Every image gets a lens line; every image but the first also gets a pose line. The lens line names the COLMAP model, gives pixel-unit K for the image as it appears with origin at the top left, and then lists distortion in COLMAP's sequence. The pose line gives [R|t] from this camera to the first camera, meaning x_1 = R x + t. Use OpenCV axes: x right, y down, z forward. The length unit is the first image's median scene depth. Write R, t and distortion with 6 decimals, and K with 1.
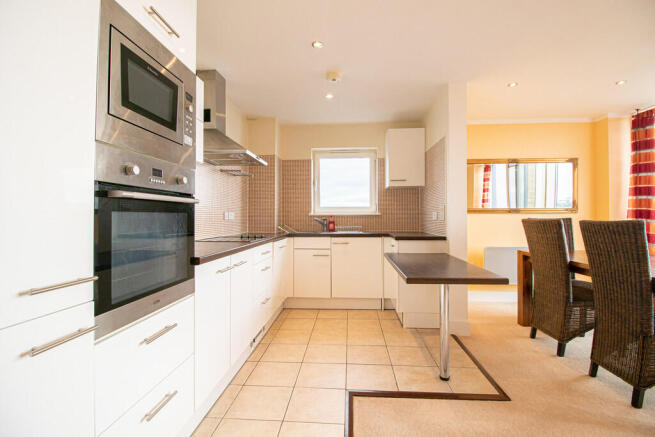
lens RADIAL K [[305.0, 0, 326.7], [0, 305.0, 215.4], [0, 0, 1]] dist [-0.028892, -0.000724]
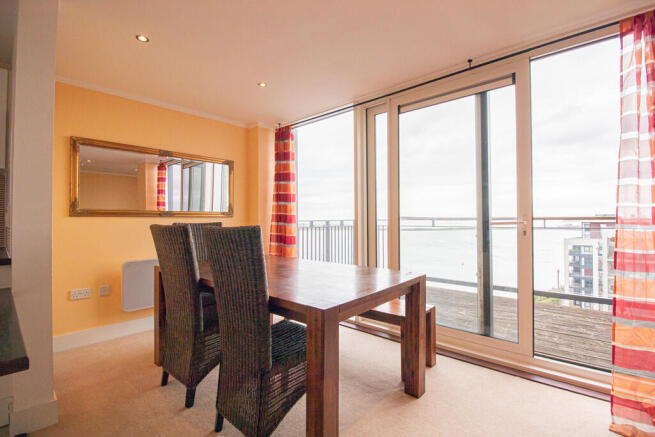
lens RADIAL K [[305.0, 0, 326.7], [0, 305.0, 215.4], [0, 0, 1]] dist [-0.028892, -0.000724]
pose [[0.597592, 0.010411, 0.801733, 0.301984], [0.000479, 0.999911, -0.013342, -0.000055], [-0.801800, 0.008358, 0.597534, 0.211521]]
